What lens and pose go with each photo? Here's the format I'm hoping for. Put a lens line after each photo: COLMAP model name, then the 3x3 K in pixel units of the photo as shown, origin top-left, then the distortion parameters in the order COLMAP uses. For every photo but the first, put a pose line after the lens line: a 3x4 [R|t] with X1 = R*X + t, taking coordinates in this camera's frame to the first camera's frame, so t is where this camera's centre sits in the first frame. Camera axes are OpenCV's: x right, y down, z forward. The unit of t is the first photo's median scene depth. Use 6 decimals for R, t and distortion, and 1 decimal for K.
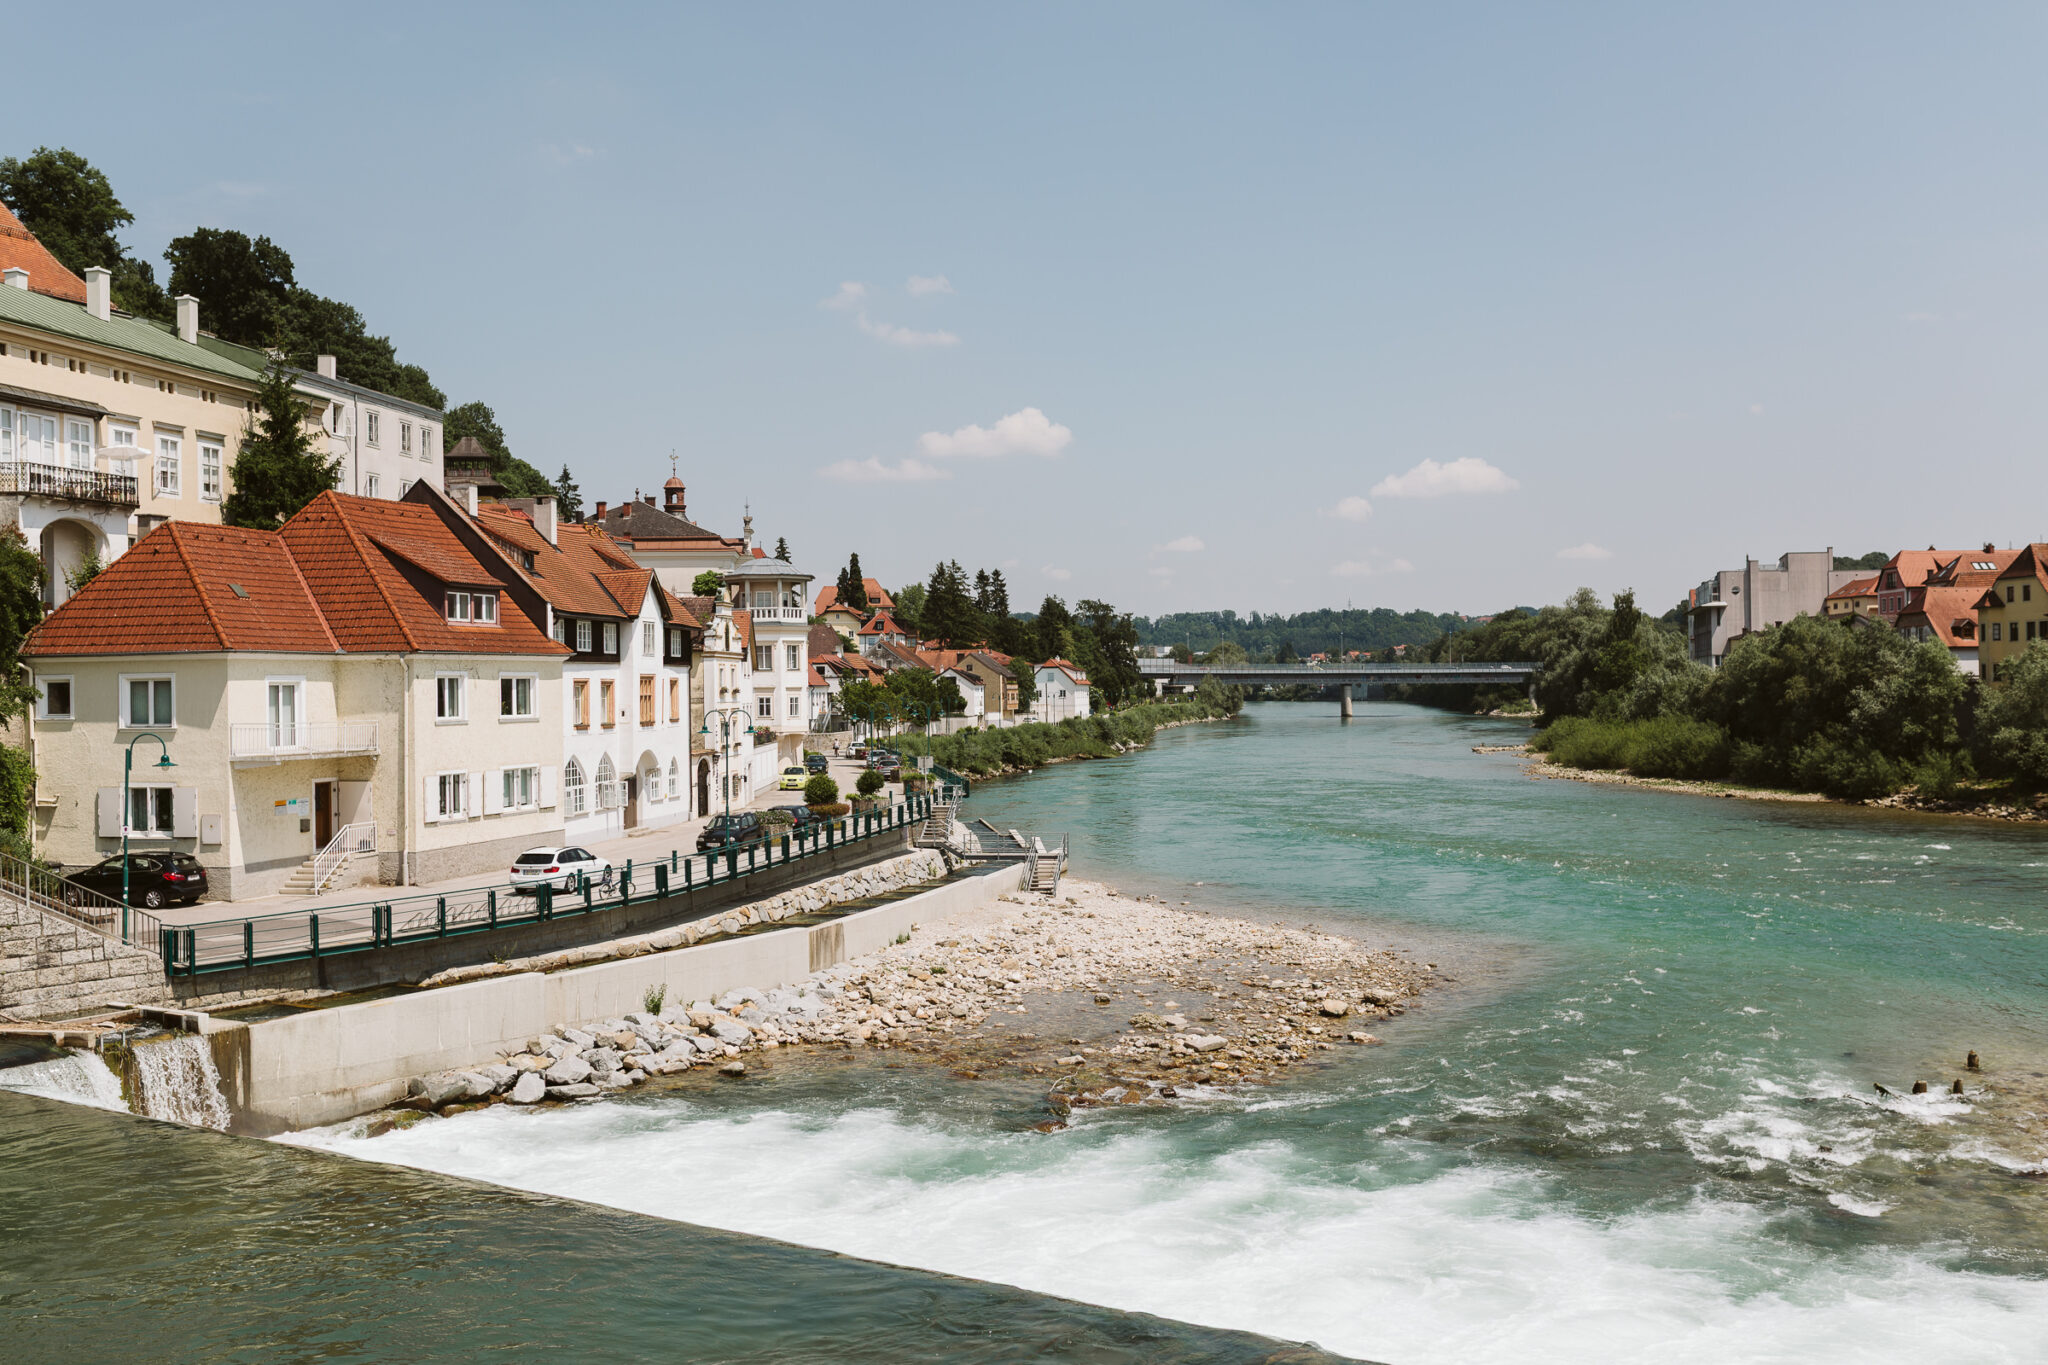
lens RADIAL K [[2994.5, 0, 1024.0], [0, 2994.5, 682.5], [0, 0, 1]] dist [0.005875, -0.011688]
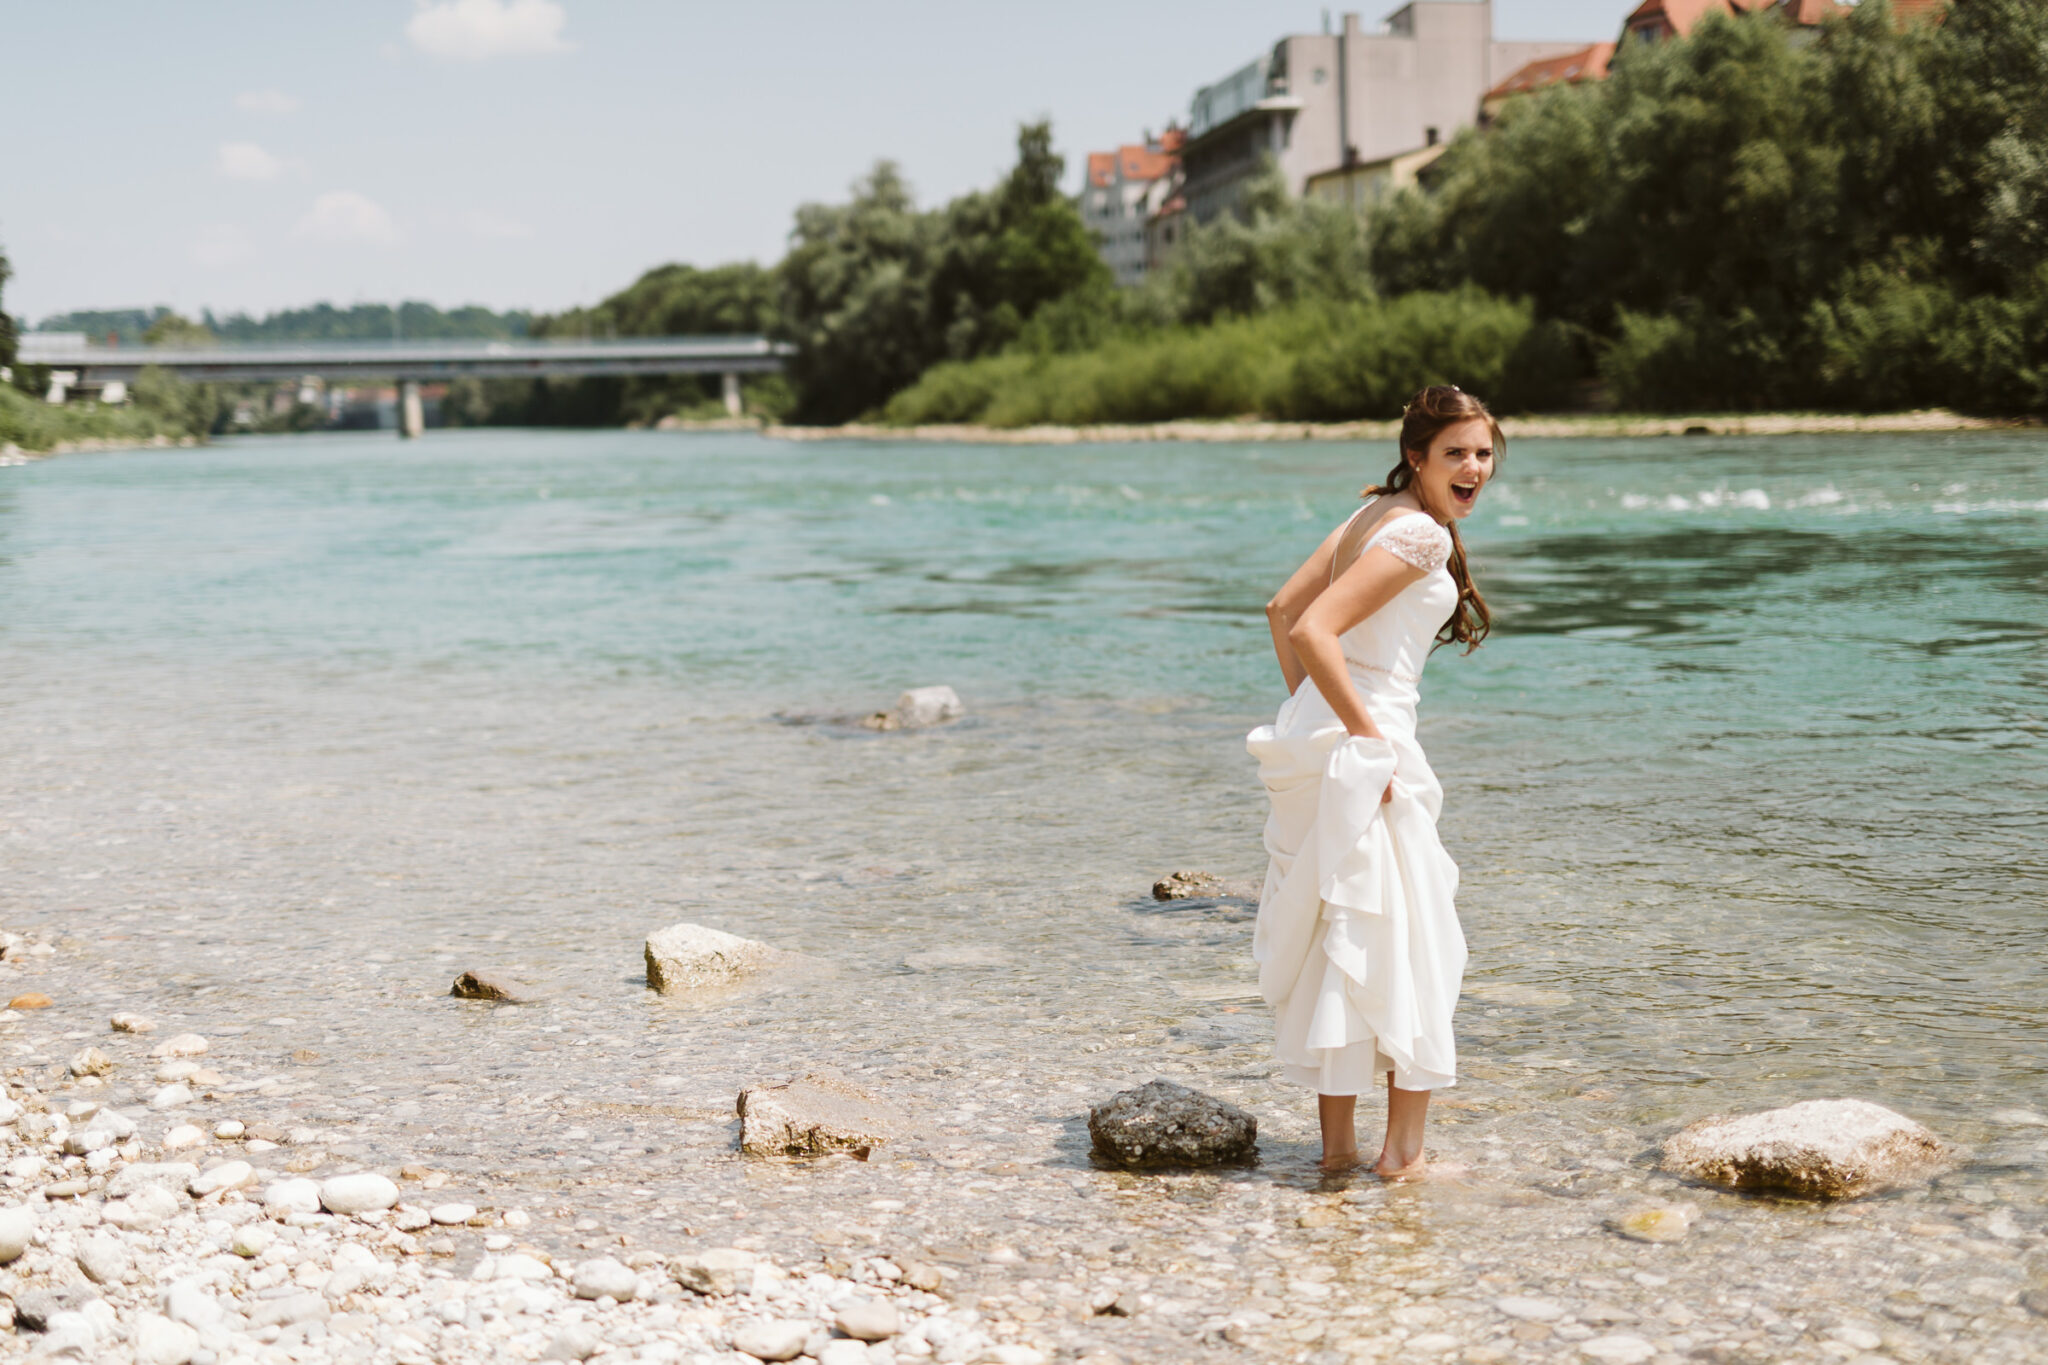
lens RADIAL K [[2920.8, 0, 1024.0], [0, 2920.8, 682.5], [0, 0, 1]] dist [0.045383, 0.018844]
pose [[0.932009, -0.048866, 0.359127, 0.019179], [0.029941, 0.997863, 0.058073, 0.038212], [-0.361197, -0.043372, 0.931480, 0.573520]]
